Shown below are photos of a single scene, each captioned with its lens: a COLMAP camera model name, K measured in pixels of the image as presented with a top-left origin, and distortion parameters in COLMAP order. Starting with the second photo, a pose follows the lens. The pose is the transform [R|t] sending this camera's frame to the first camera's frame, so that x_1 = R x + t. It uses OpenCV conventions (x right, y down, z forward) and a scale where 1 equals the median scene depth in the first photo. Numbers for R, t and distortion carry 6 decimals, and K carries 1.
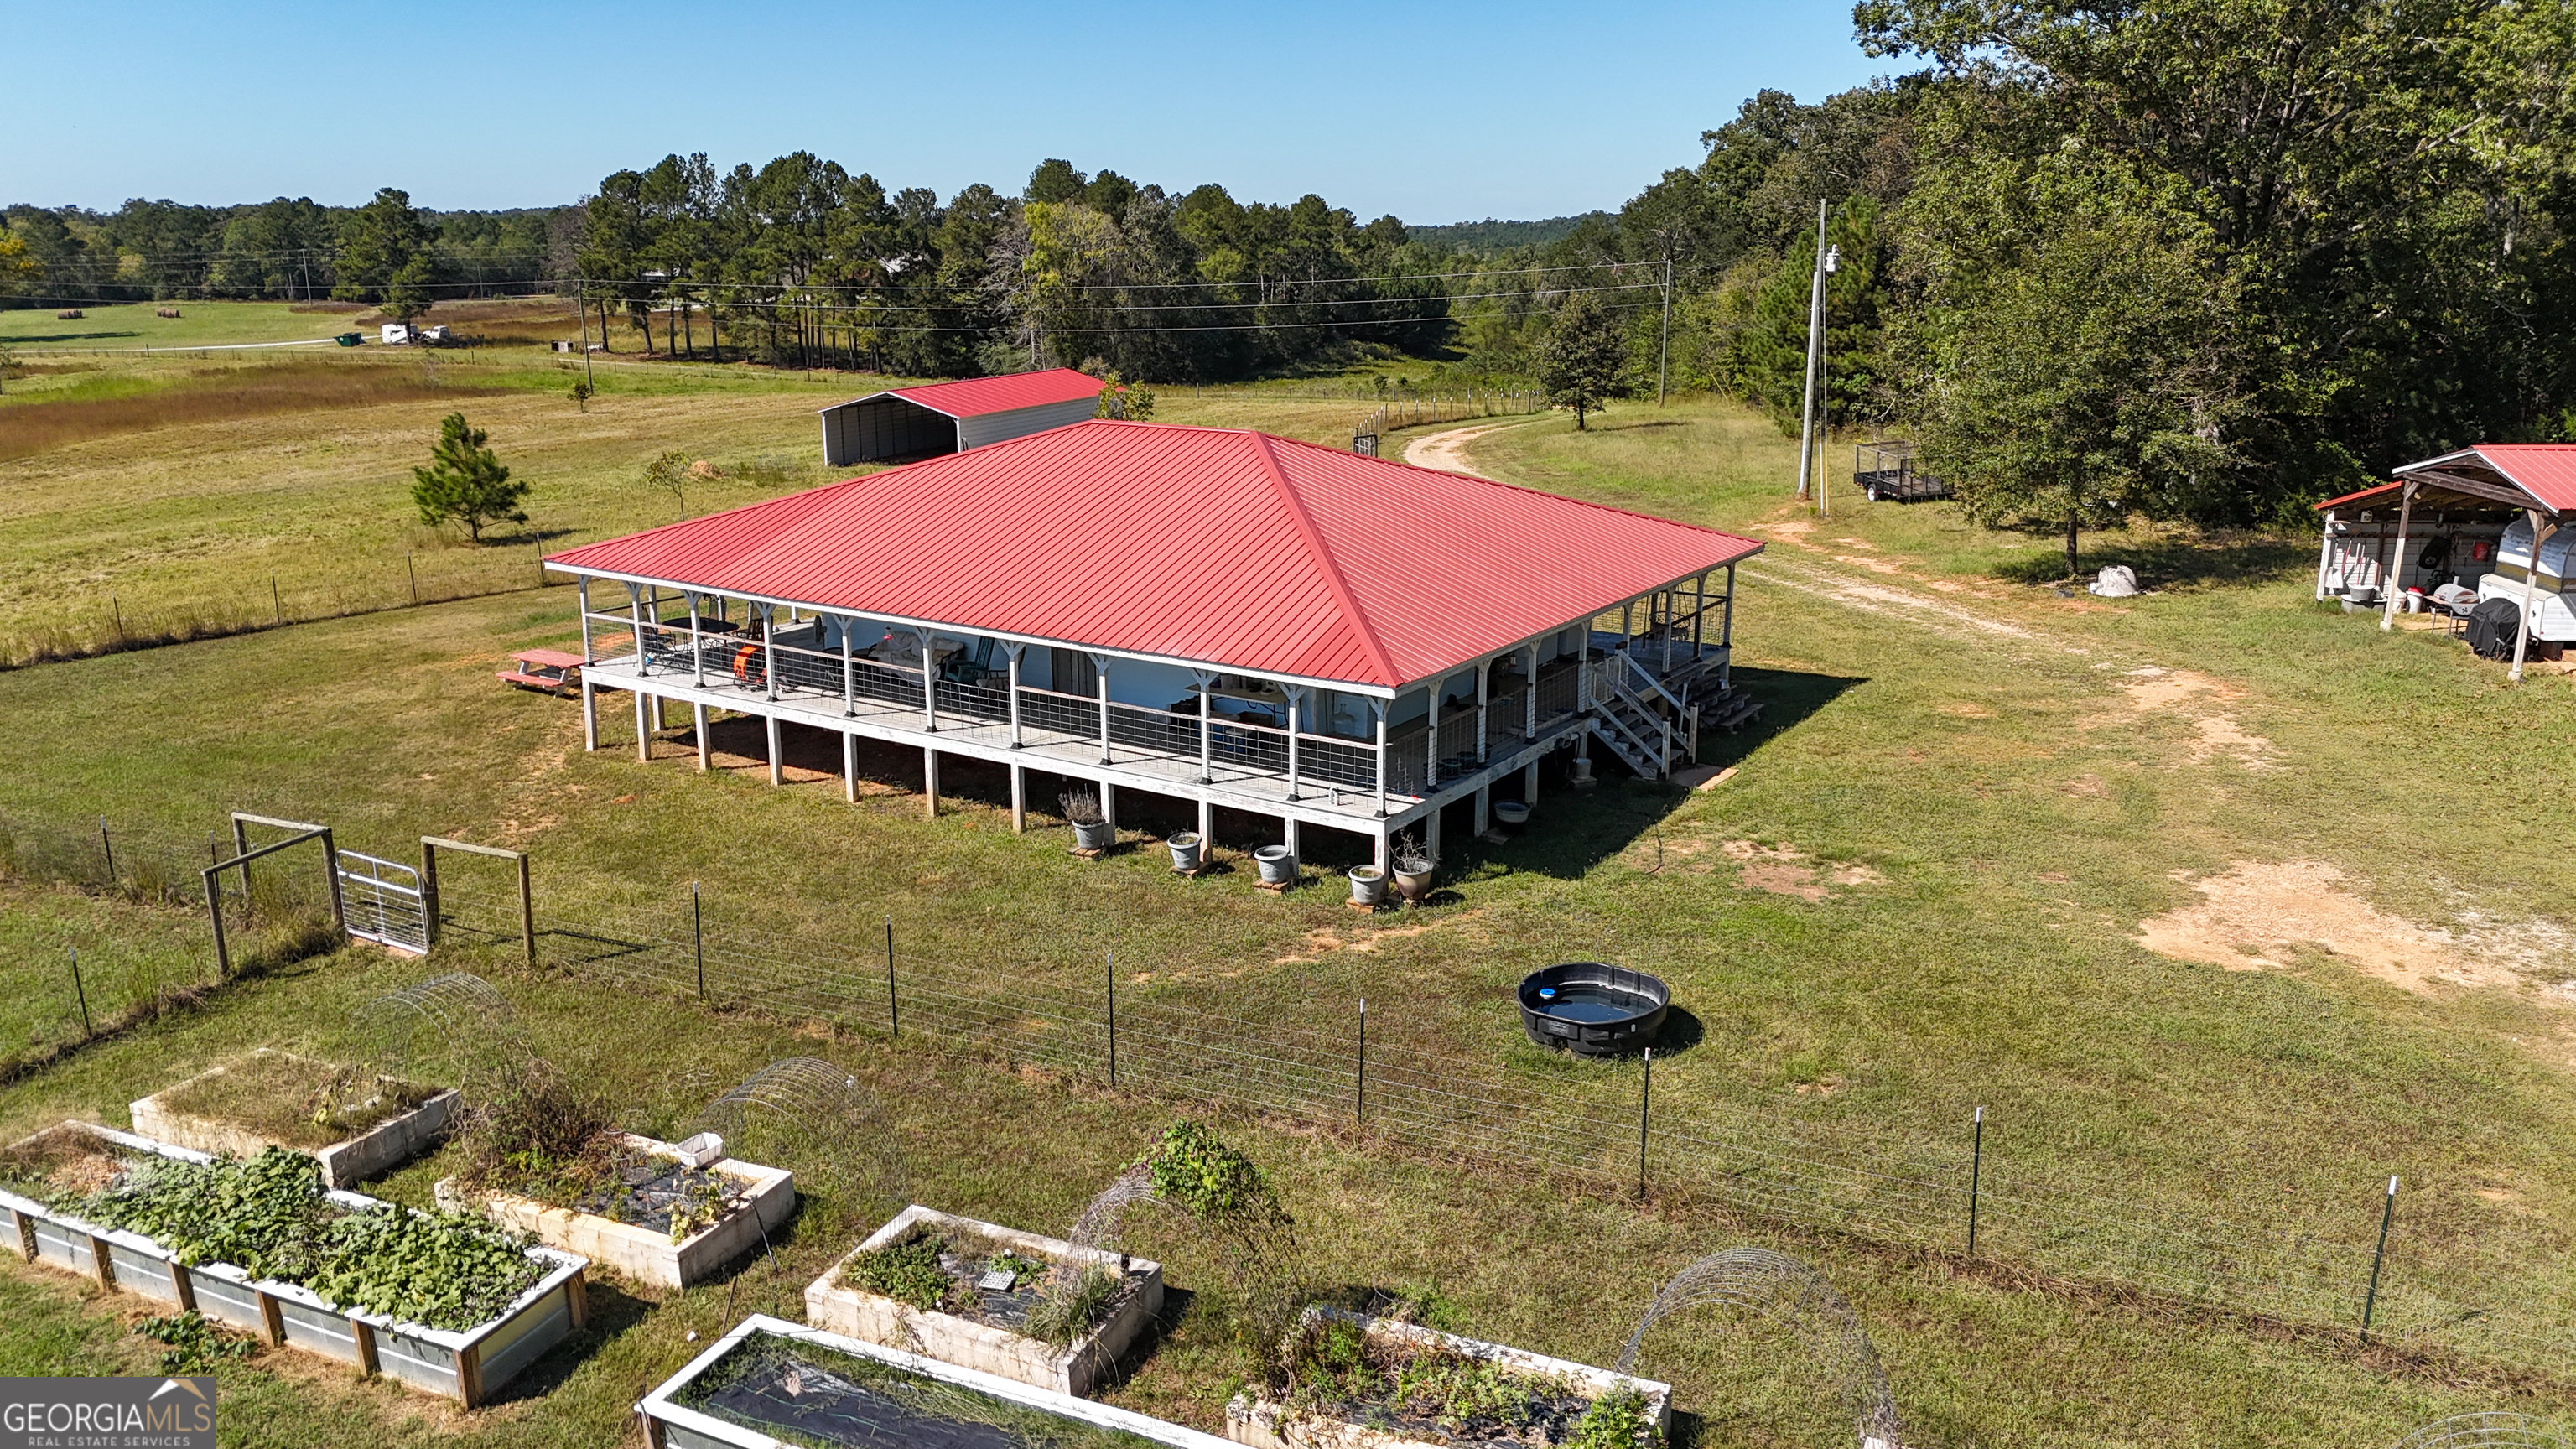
lens RADIAL K [[1893.8, 0, 1291.5], [0, 1893.8, 711.0], [0, 0, 1]] dist [0.077040, -0.072926]
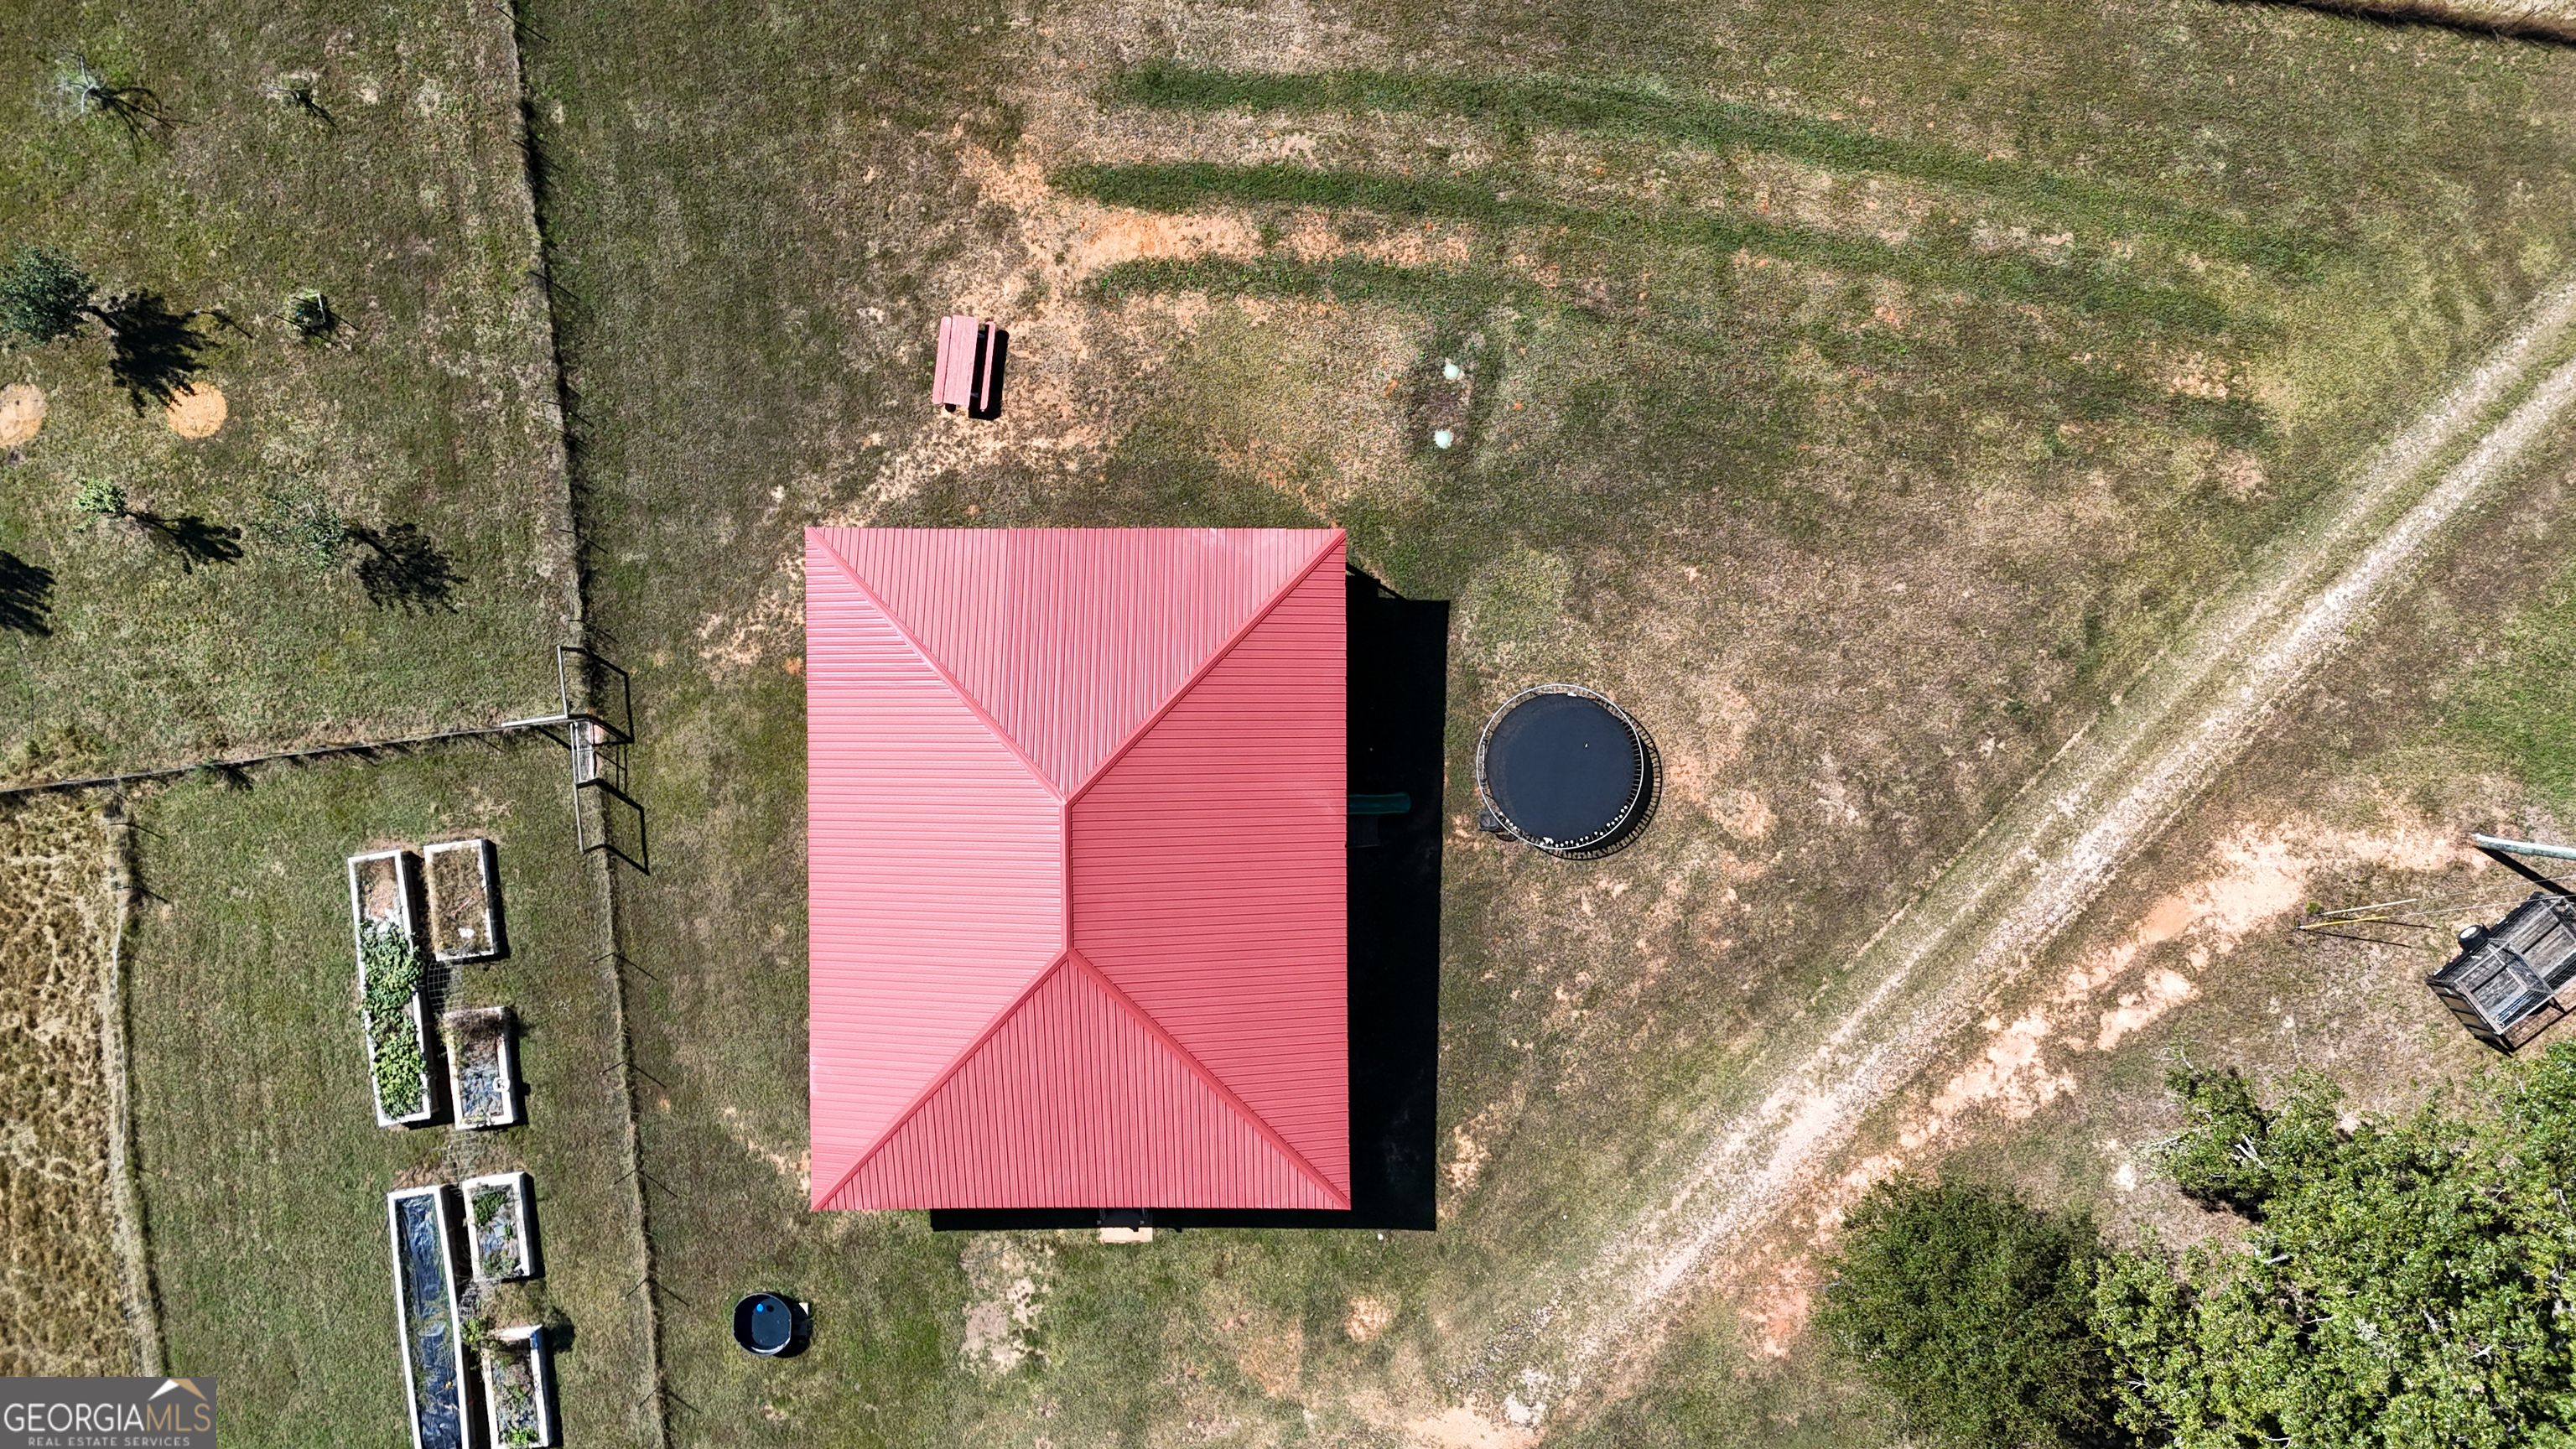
lens RADIAL K [[1893.8, 0, 1294.5], [0, 1893.8, 699.6], [0, 0, 1]] dist [0.077040, -0.072926]
pose [[0.552559, 0.833473, 0.001289, -0.064766], [-0.180328, 0.118040, 0.976498, -1.199679], [0.813732, -0.539805, 0.215522, 0.719386]]
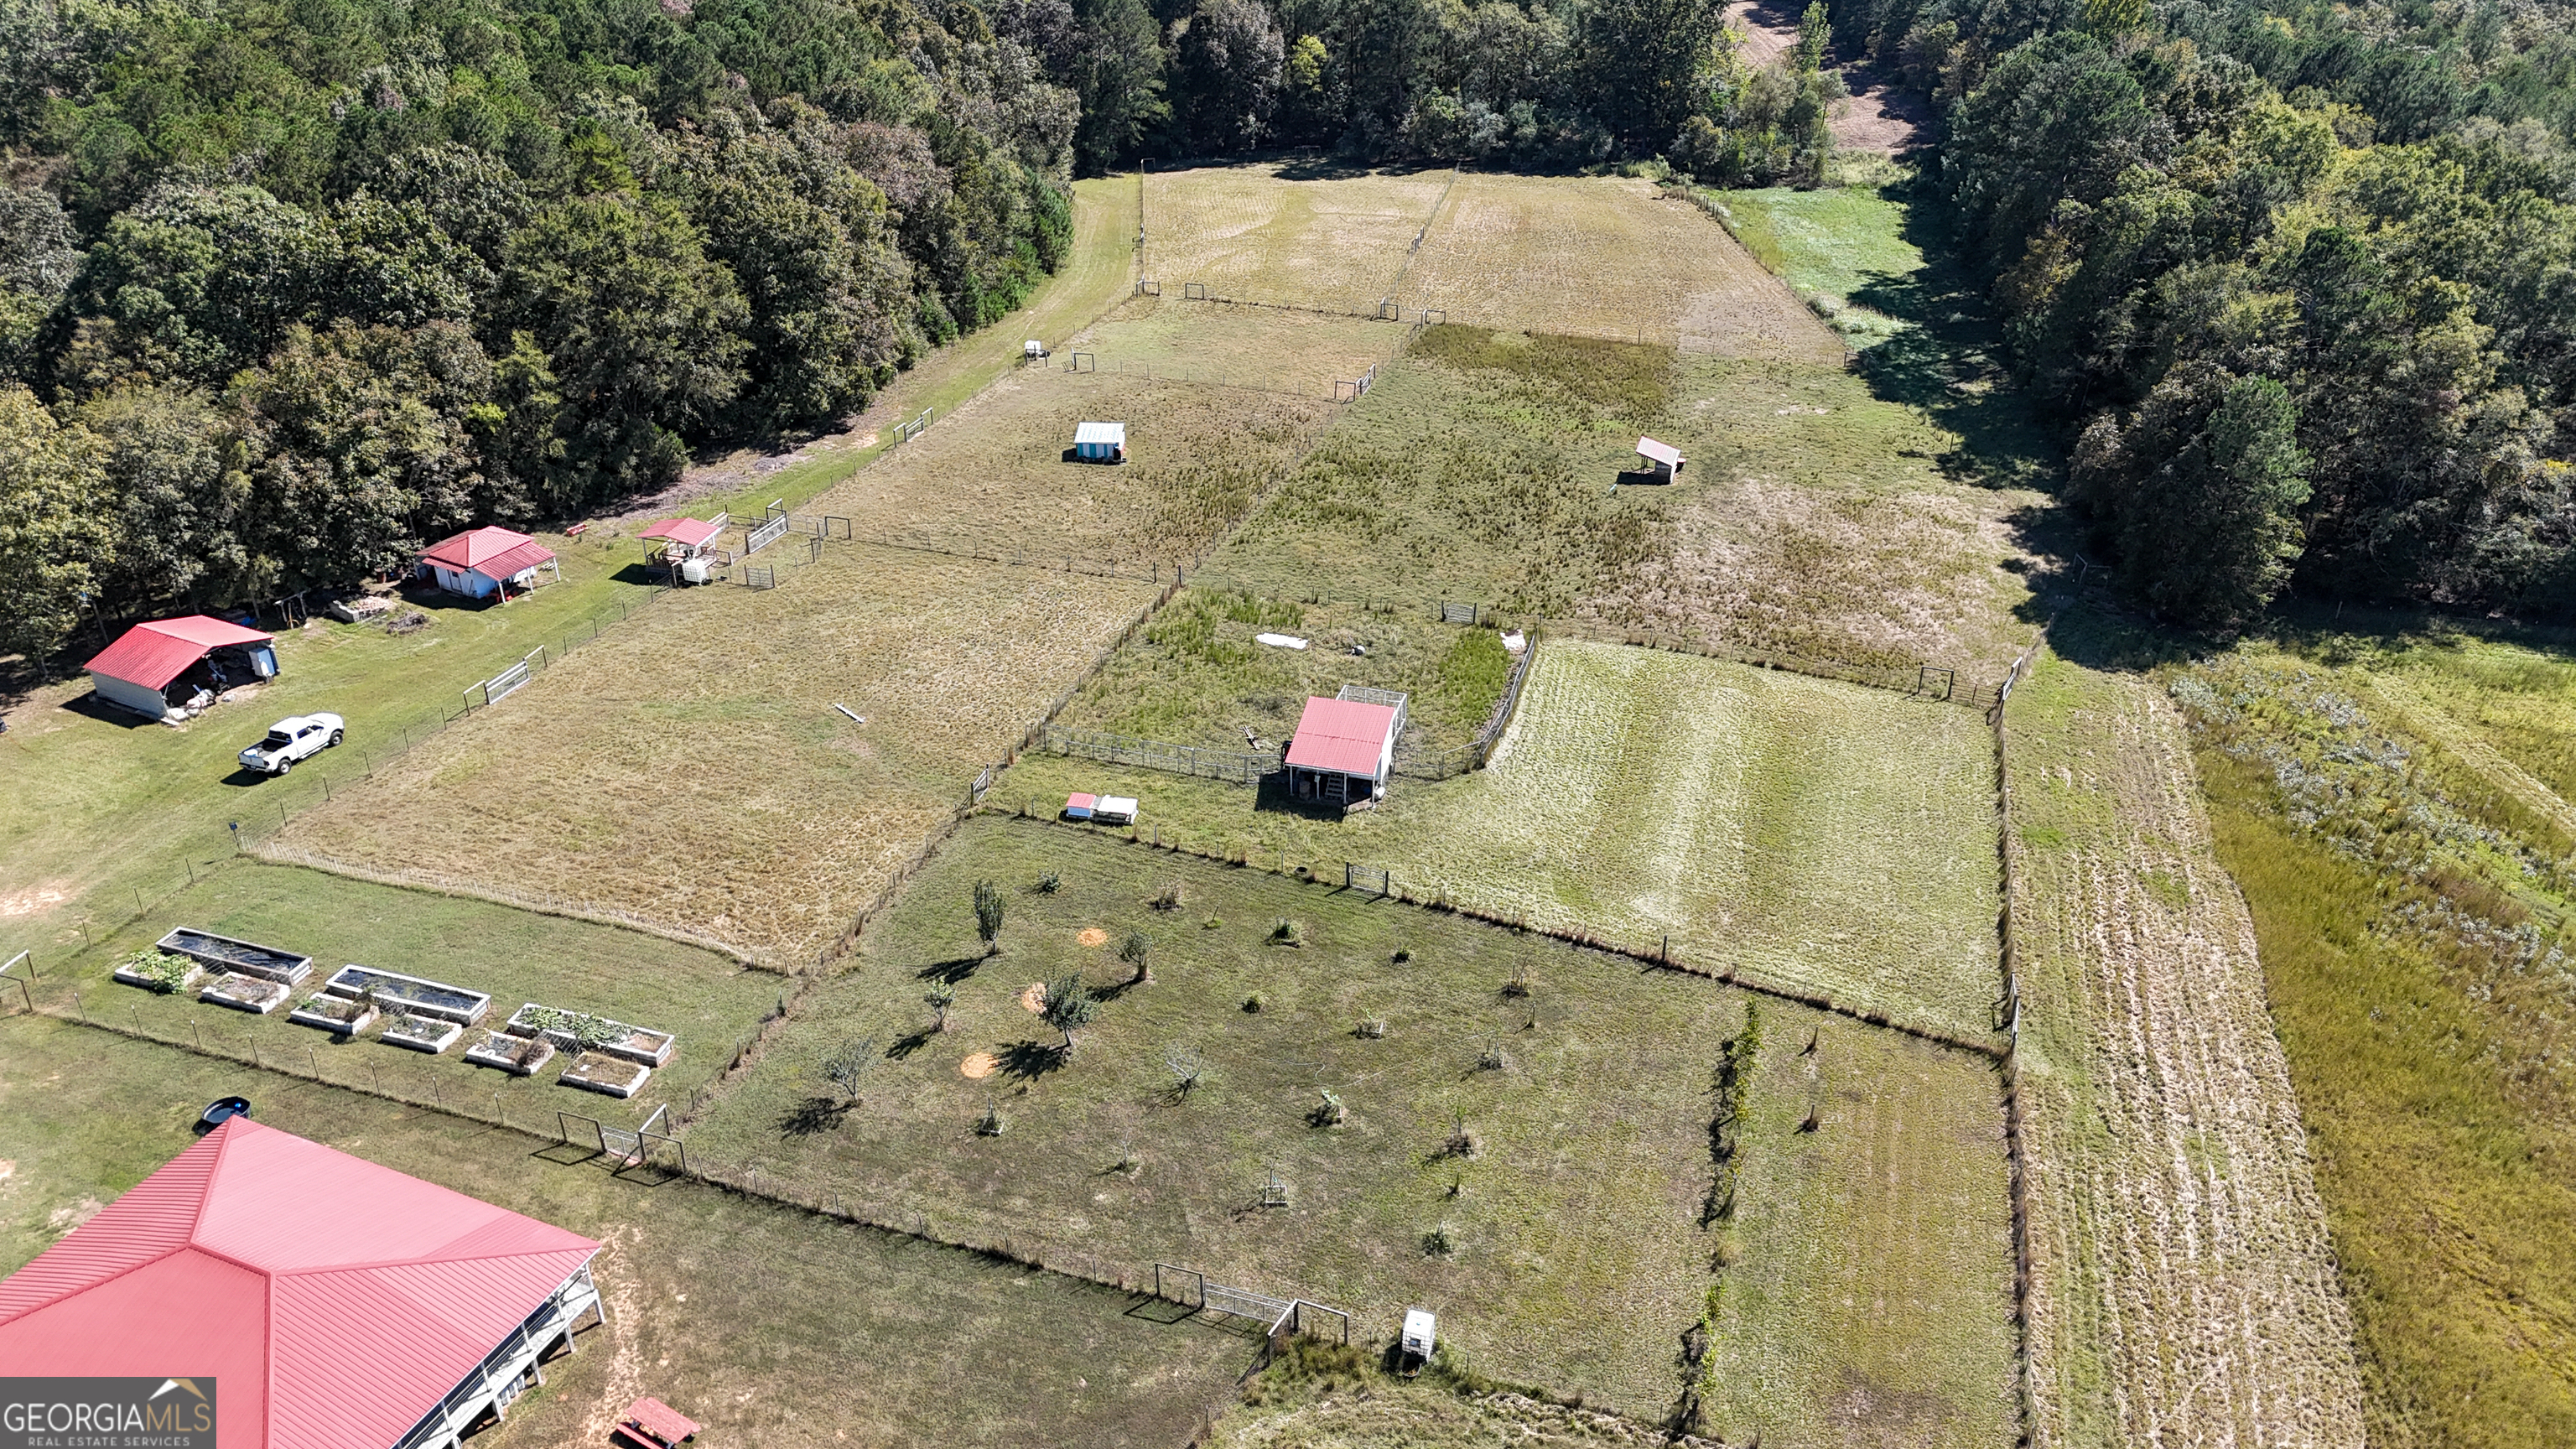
lens RADIAL K [[1893.8, 0, 1302.6], [0, 1893.8, 746.0], [0, 0, 1]] dist [0.077040, -0.072926]
pose [[-0.985601, 0.081847, -0.147959, -0.669758], [-0.043966, 0.720894, 0.691649, -1.452505], [0.163272, 0.688195, -0.706916, 1.694109]]
